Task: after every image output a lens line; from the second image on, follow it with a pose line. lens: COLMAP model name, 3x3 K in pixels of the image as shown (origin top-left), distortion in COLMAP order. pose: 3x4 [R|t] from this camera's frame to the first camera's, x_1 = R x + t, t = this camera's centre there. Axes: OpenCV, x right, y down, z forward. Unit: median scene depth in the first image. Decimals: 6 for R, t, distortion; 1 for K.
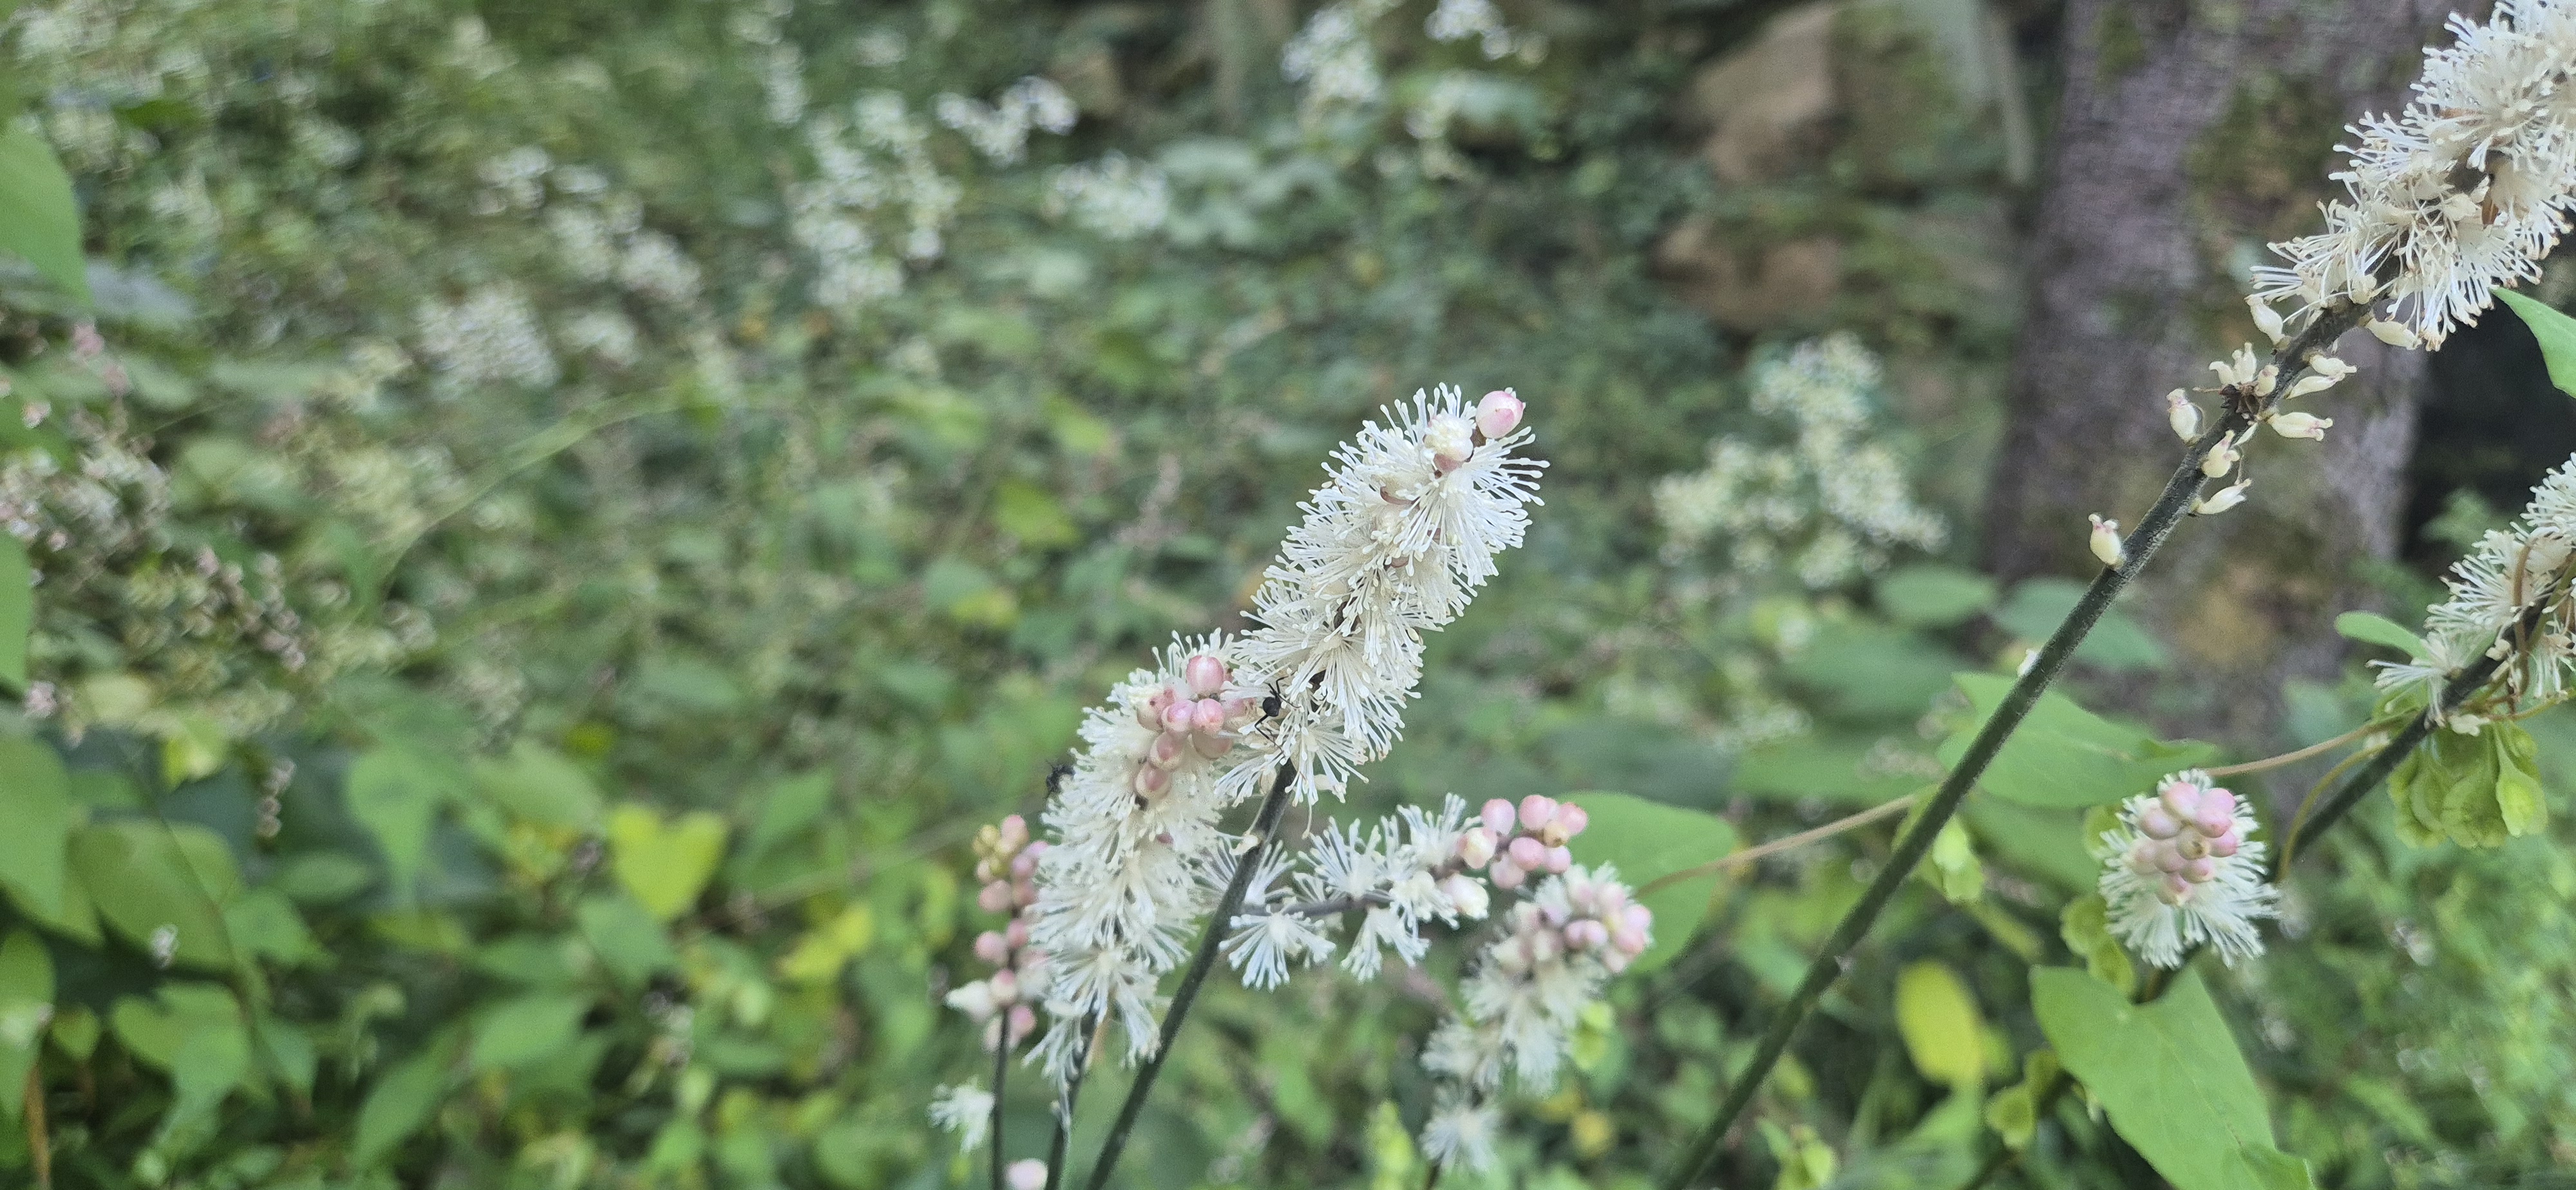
lens RADIAL K [[1643.6, 0, 1288.0], [0, 1643.6, 595.0], [0, 0, 1]] dist [0.040628, -0.051335]
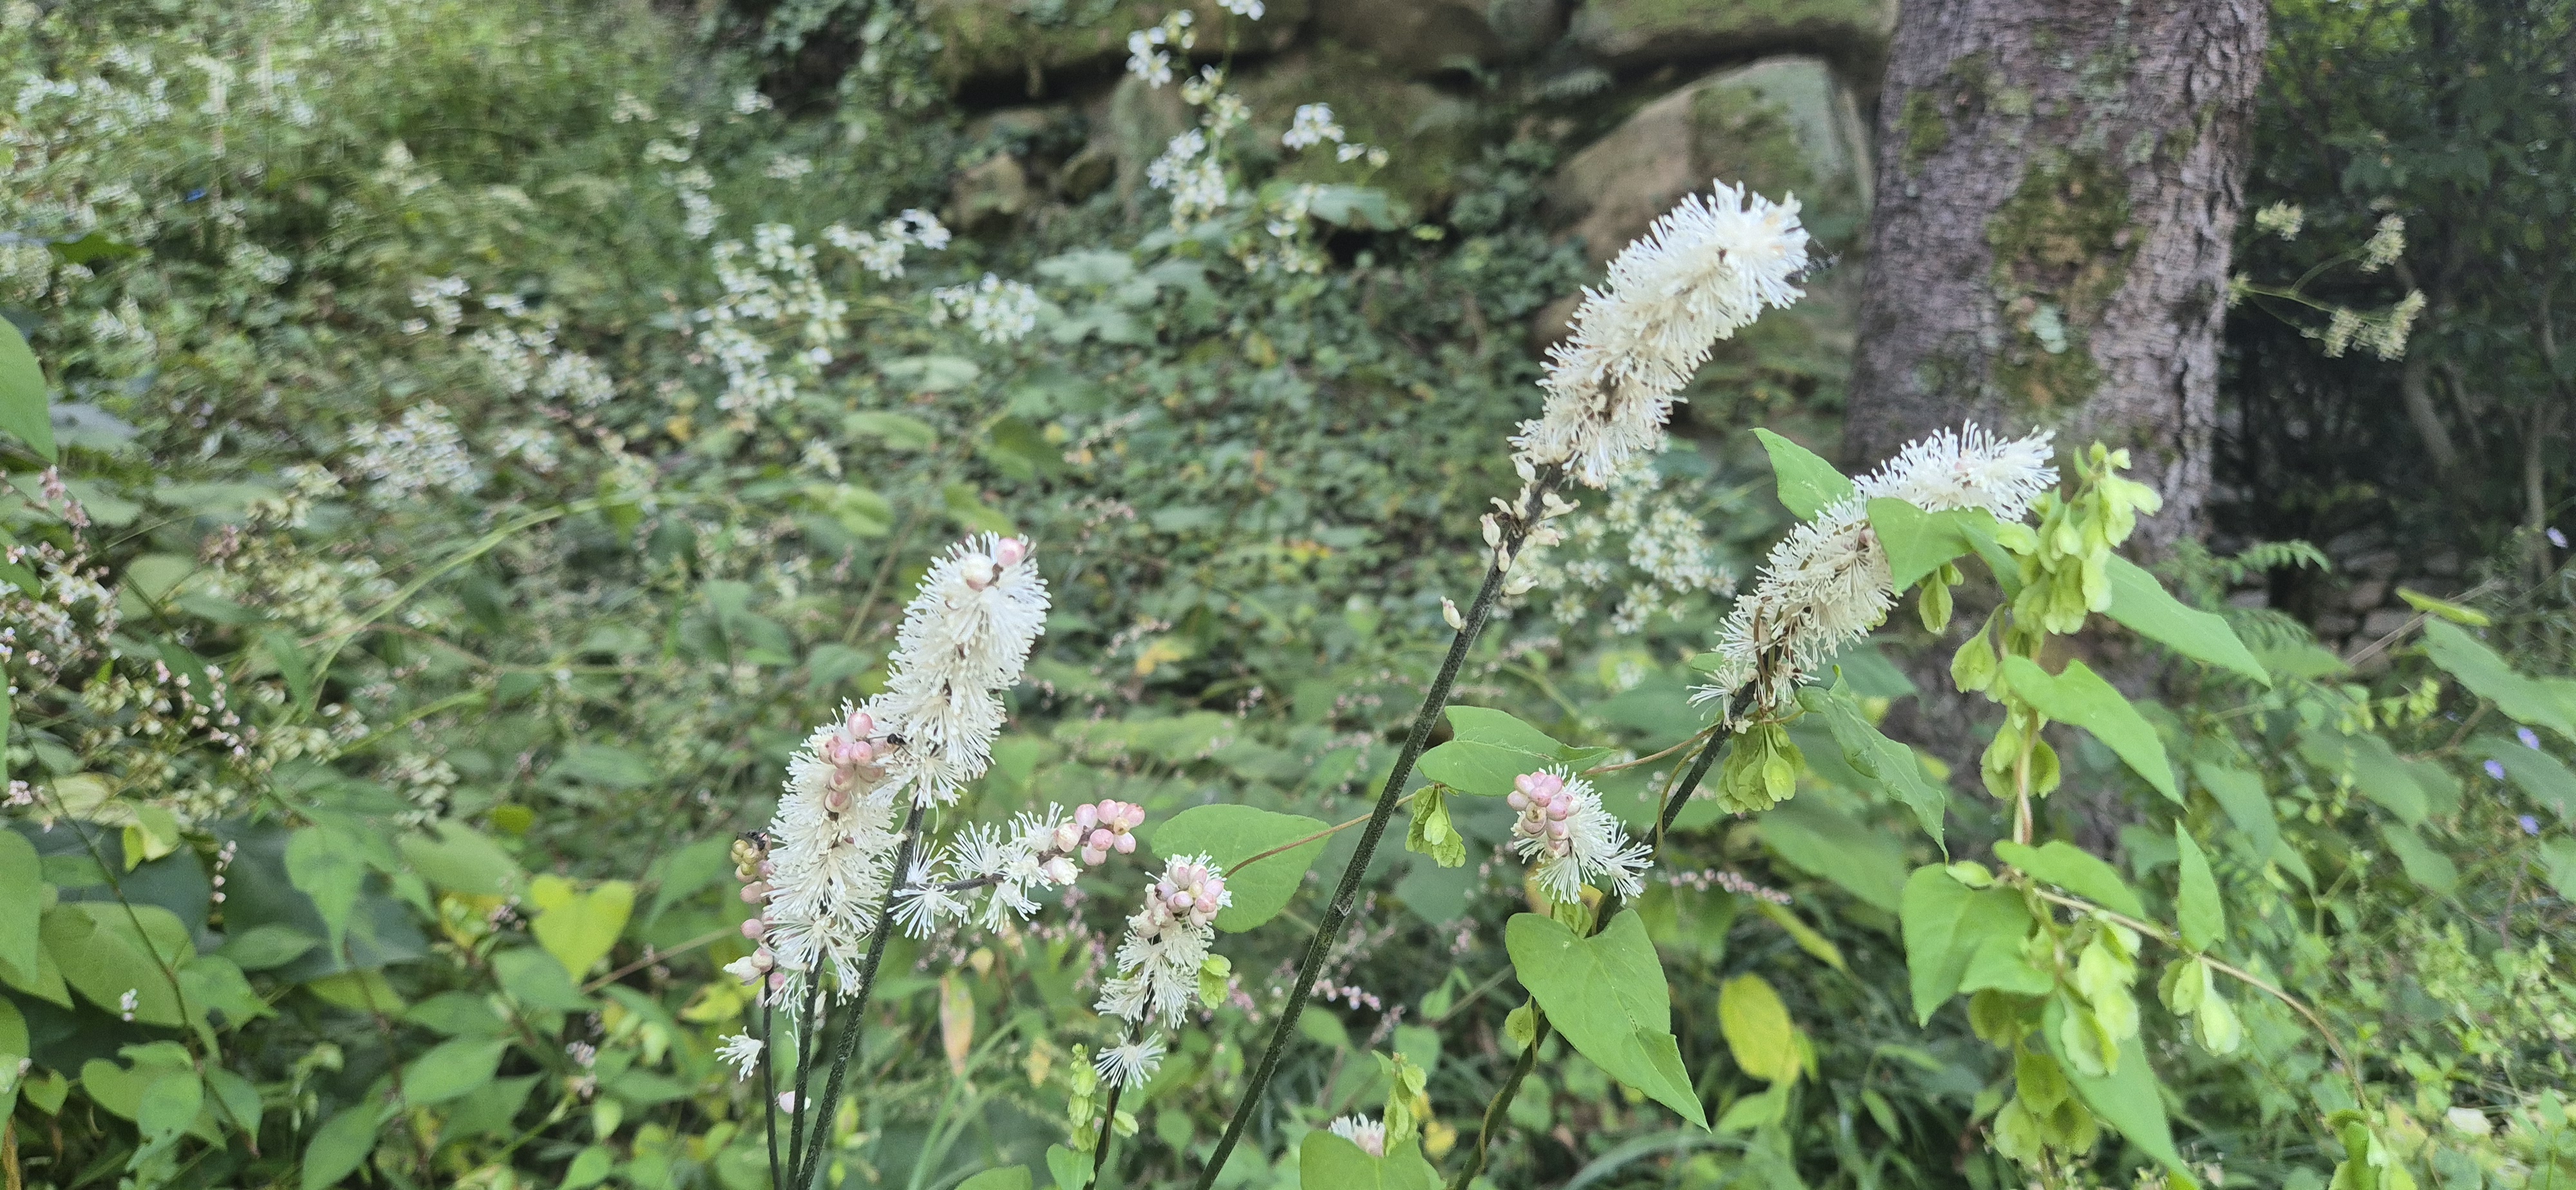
lens RADIAL K [[1645.4, 0, 1281.5], [0, 1645.4, 620.8], [0, 0, 1]] dist [0.063018, -0.057591]
pose [[0.999158, -0.037016, 0.017699, 0.067853], [0.037426, 0.999025, -0.023421, 0.000791], [-0.016814, 0.024064, 0.999569, -0.111245]]
